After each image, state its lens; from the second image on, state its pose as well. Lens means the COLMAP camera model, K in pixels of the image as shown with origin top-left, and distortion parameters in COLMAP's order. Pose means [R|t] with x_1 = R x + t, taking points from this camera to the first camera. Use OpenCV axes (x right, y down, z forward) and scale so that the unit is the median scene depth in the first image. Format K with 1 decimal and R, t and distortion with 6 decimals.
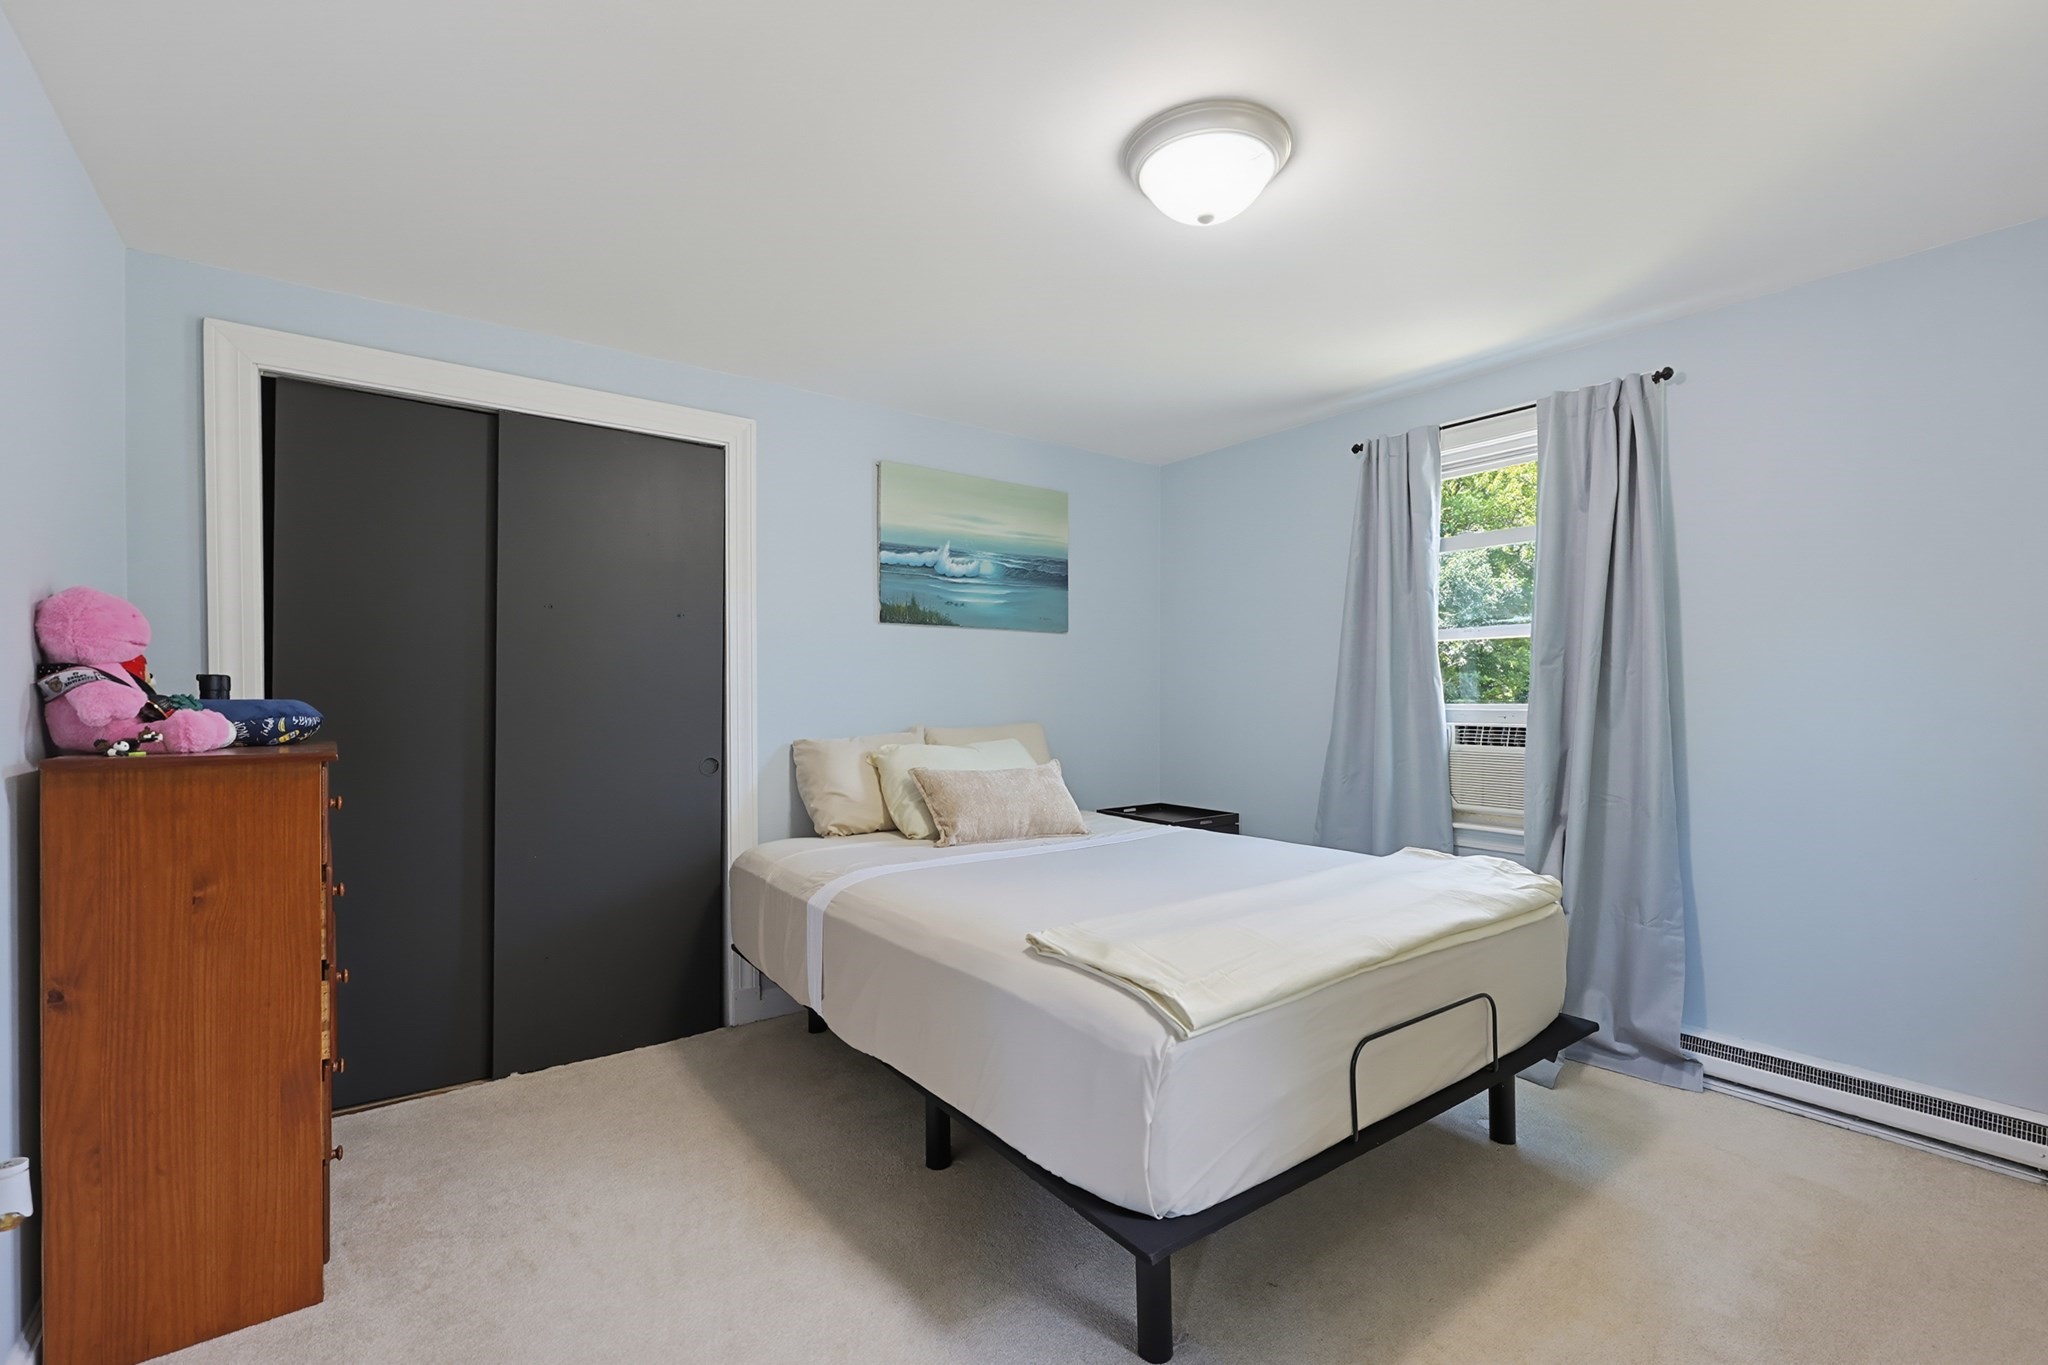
lens RADIAL K [[890.8, 0, 1047.6], [0, 890.8, 691.3], [0, 0, 1]] dist [0.001884, 0.000105]
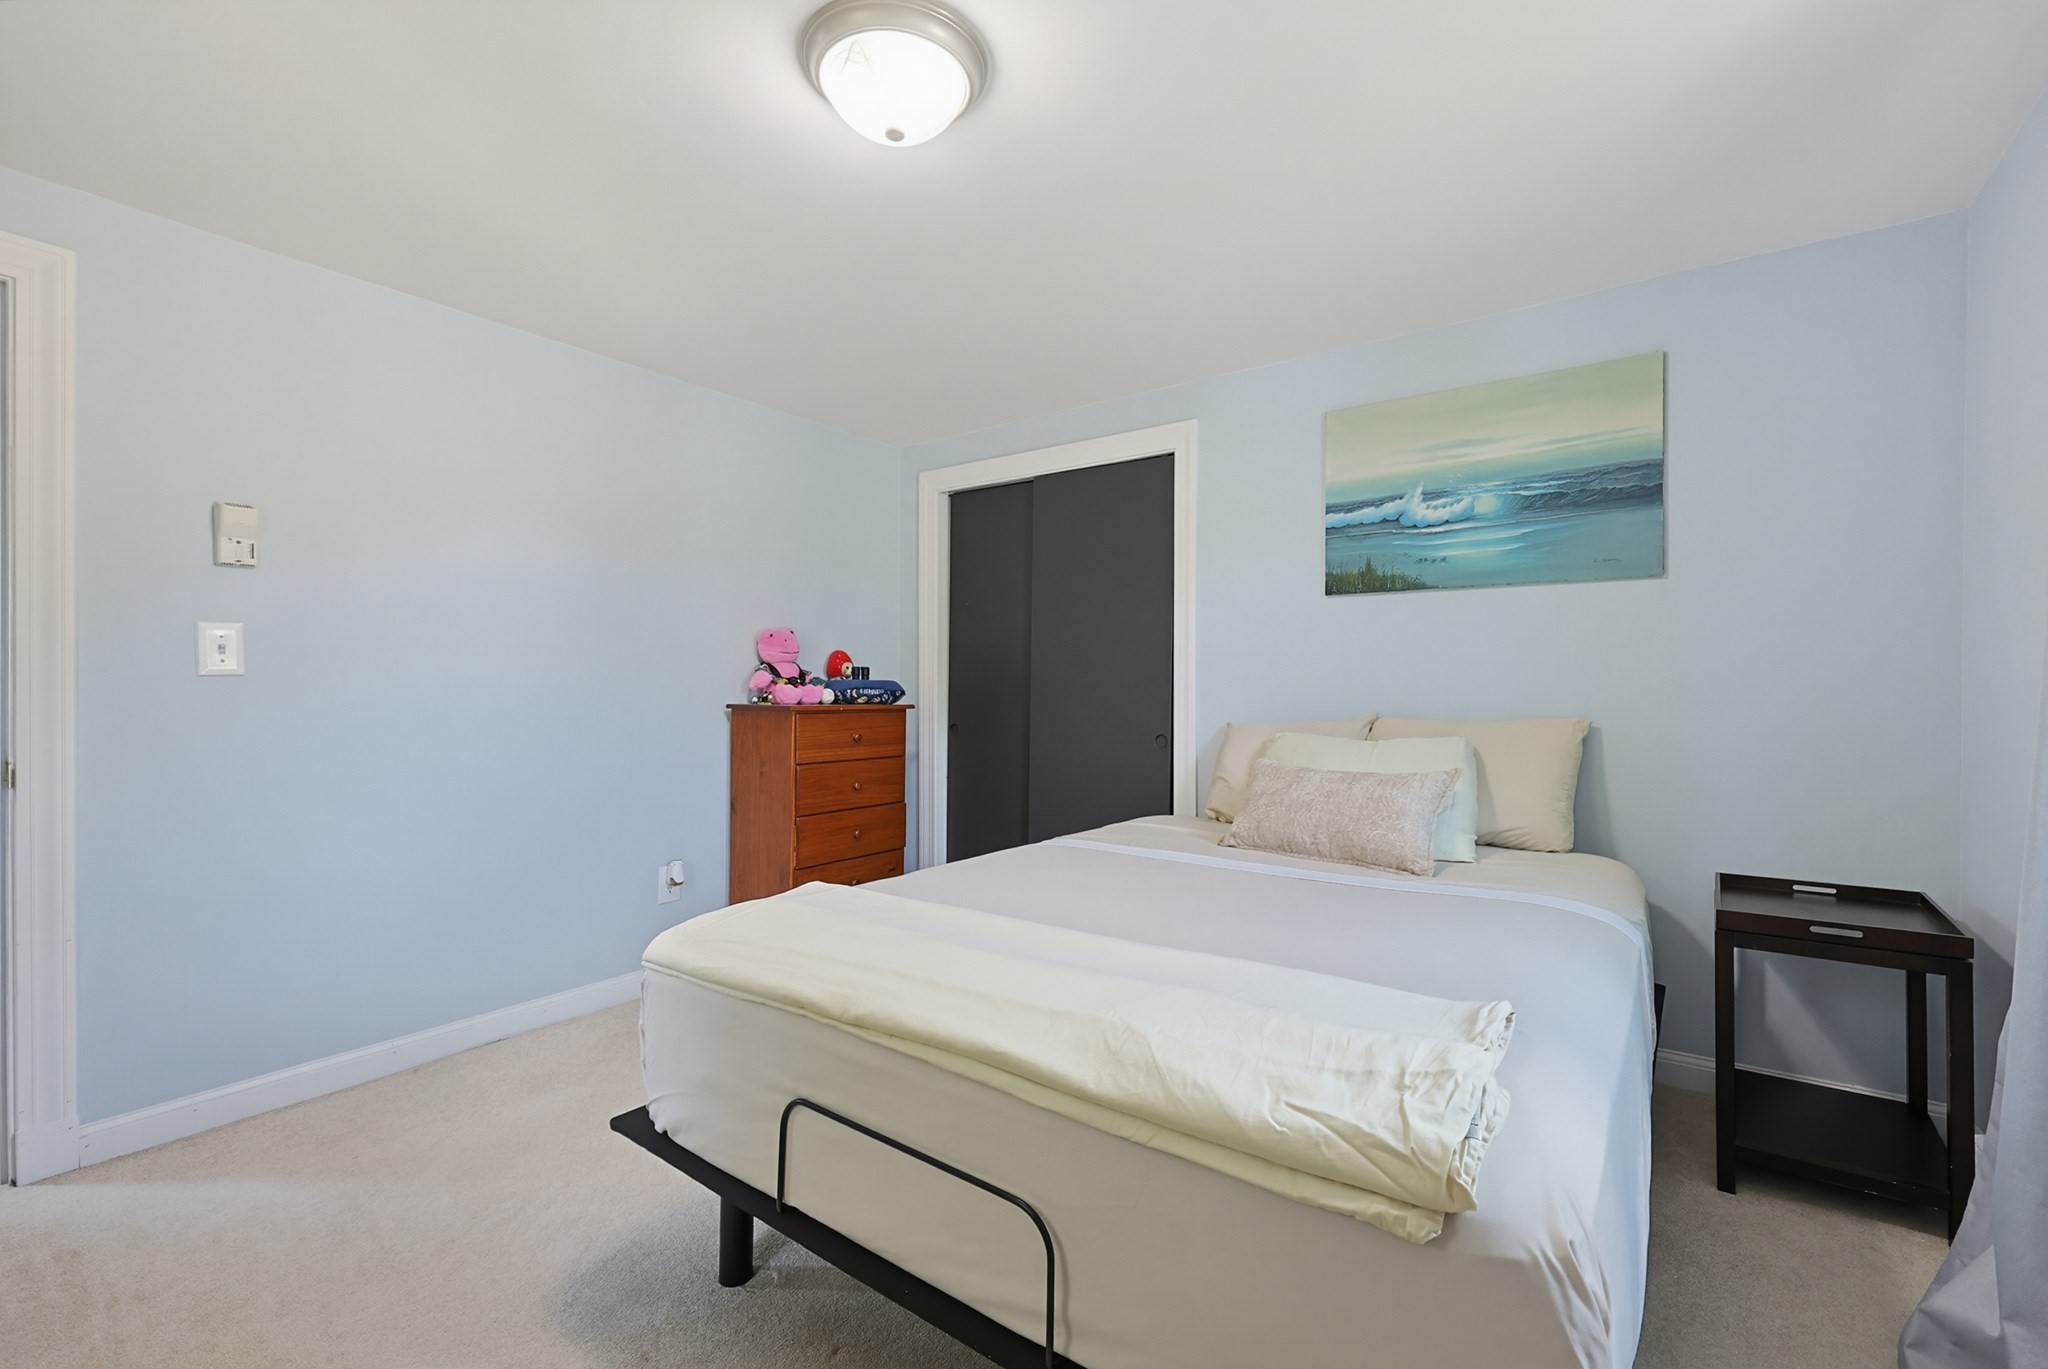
lens RADIAL K [[890.8, 0, 1047.6], [0, 890.8, 693.3], [0, 0, 1]] dist [0.001884, 0.000105]
pose [[0.276880, 0.012008, -0.960830, 0.574080], [0.001615, 0.999915, 0.012962, 0.007478], [0.960903, -0.005140, 0.276837, 0.479621]]
